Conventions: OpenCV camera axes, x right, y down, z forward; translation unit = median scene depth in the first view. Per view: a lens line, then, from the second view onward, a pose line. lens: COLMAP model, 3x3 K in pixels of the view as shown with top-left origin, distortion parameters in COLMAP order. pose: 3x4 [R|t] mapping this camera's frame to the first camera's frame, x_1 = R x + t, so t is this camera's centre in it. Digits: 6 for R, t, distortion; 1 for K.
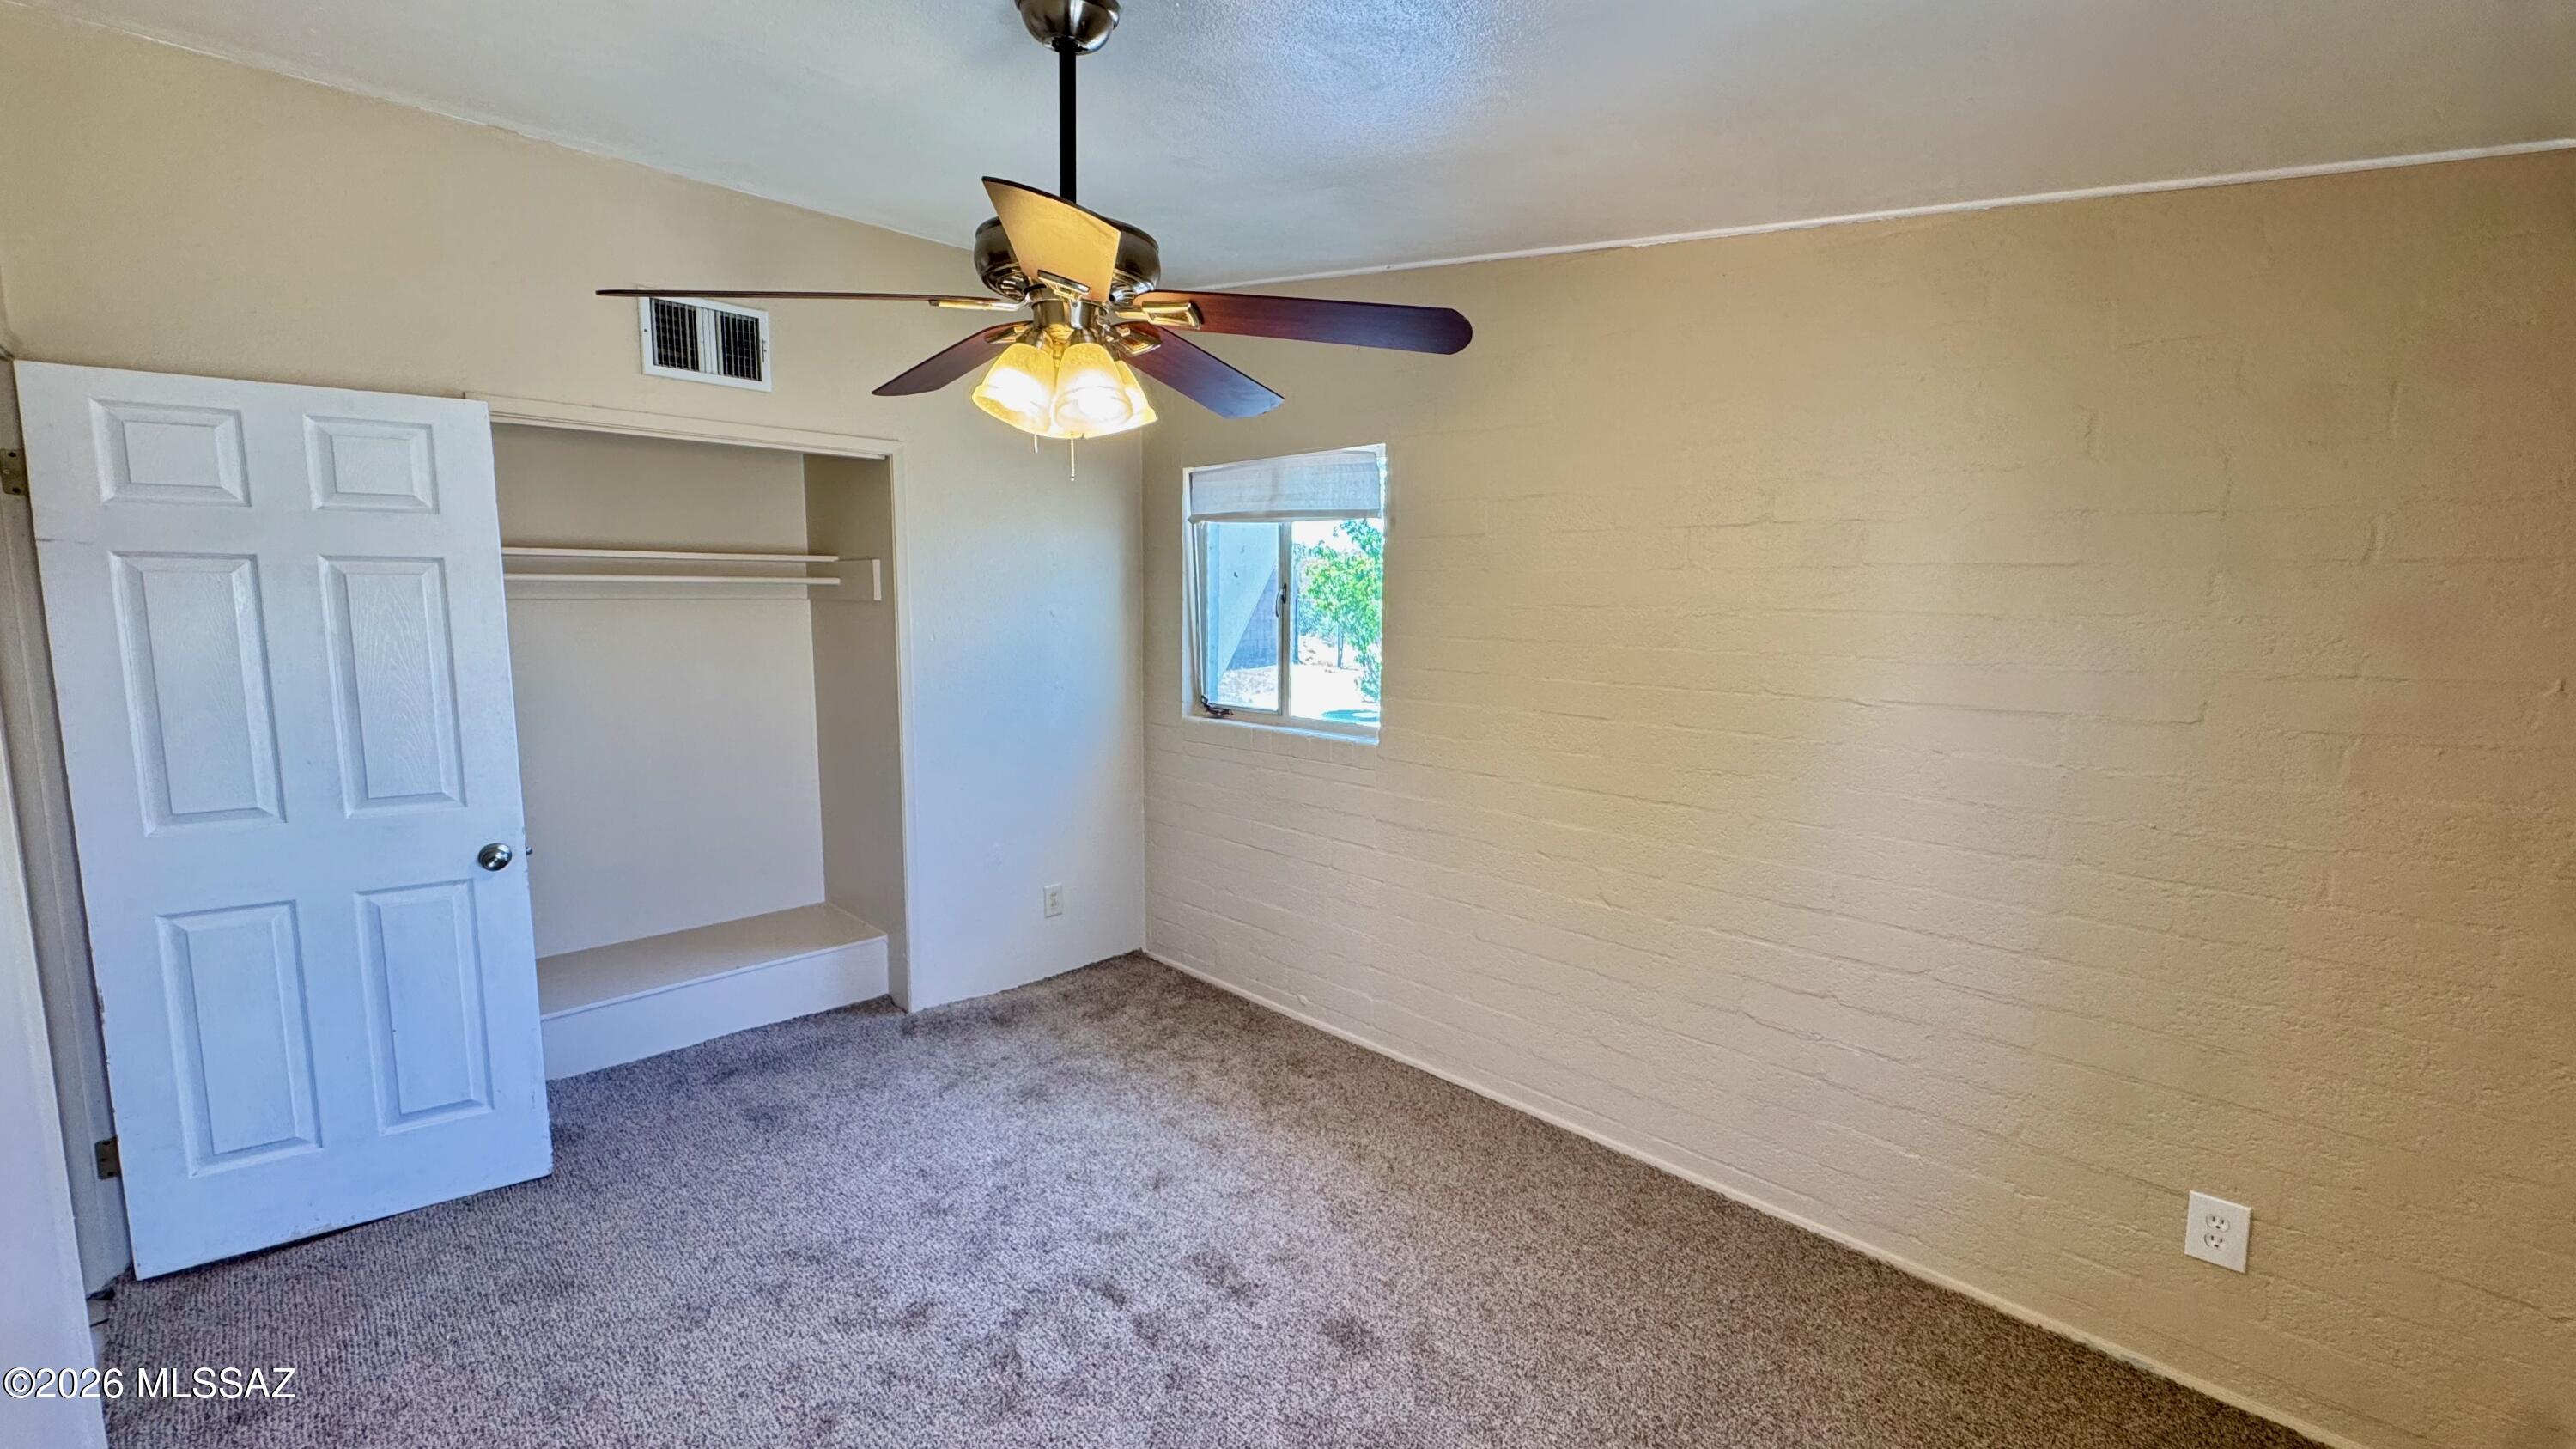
lens RADIAL K [[1032.9, 0, 1293.9], [0, 1032.9, 715.1], [0, 0, 1]] dist [-0.003905, -0.000031]
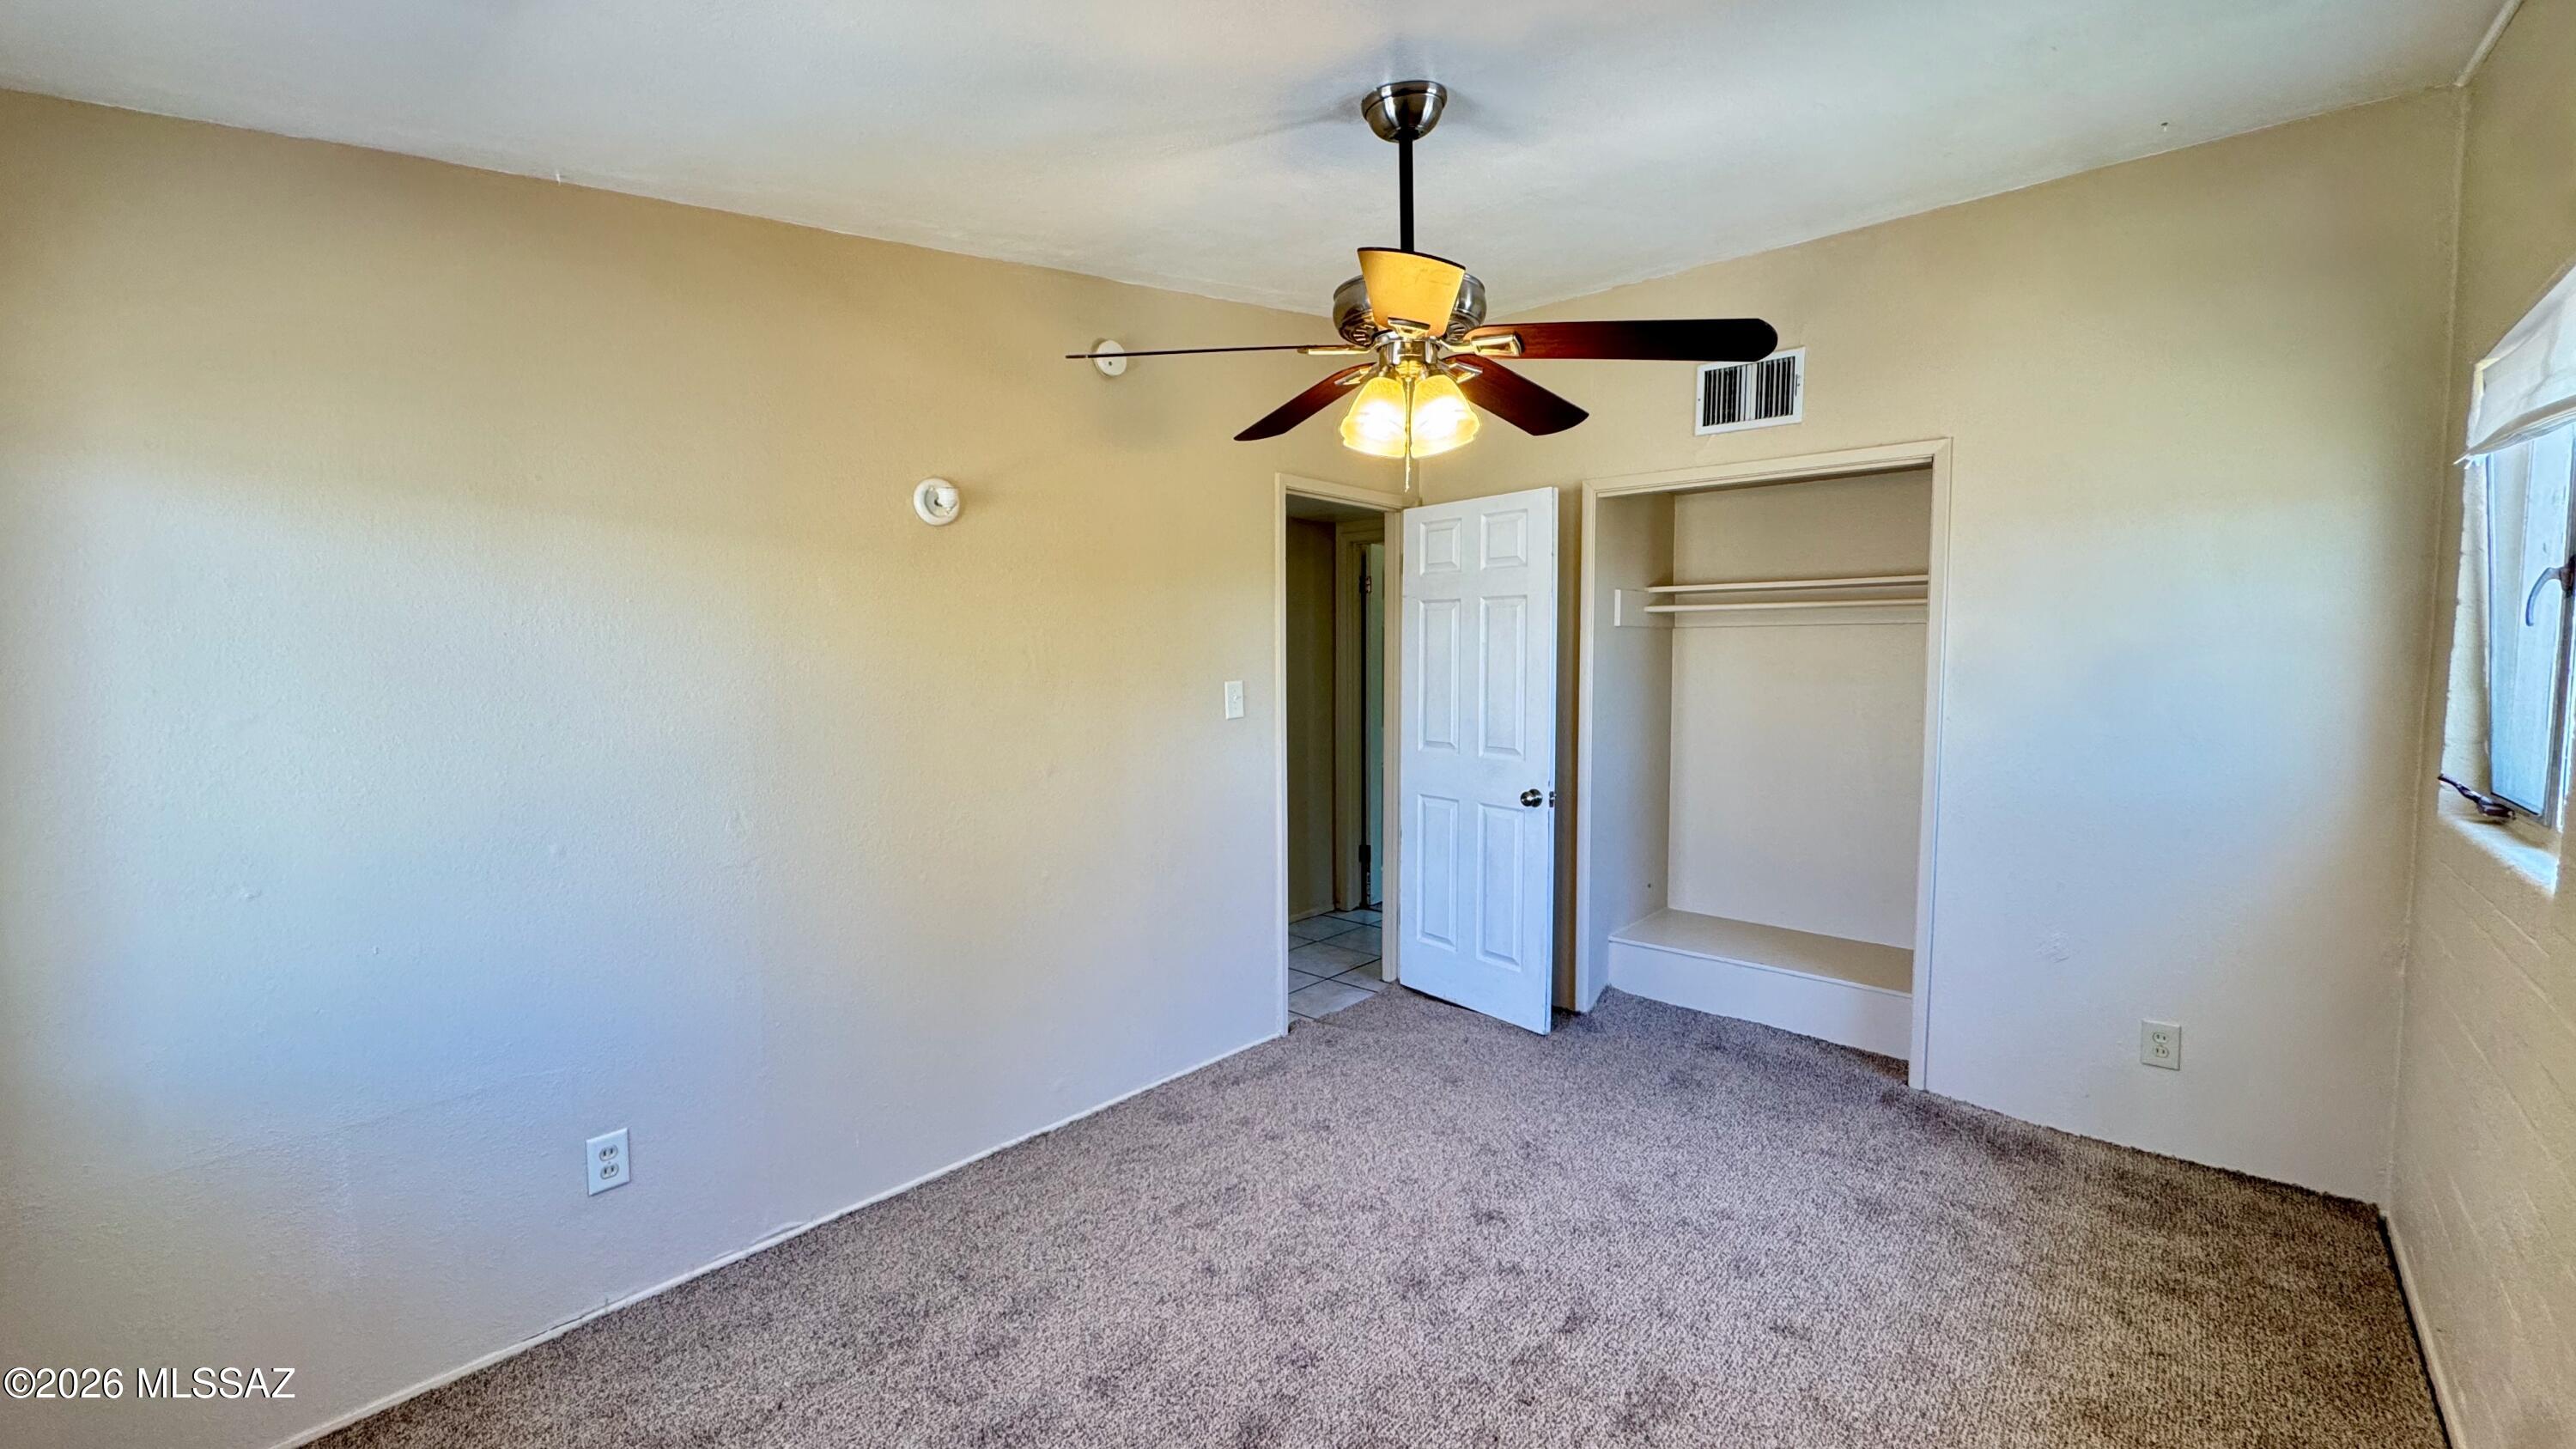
lens RADIAL K [[1032.9, 0, 1293.9], [0, 1032.9, 715.1], [0, 0, 1]] dist [-0.003905, -0.000031]
pose [[0.053304, 0.053515, -0.997143, 0.534221], [-0.115541, 0.992187, 0.047072, -0.006411], [0.991871, 0.112702, 0.059071, 0.461043]]
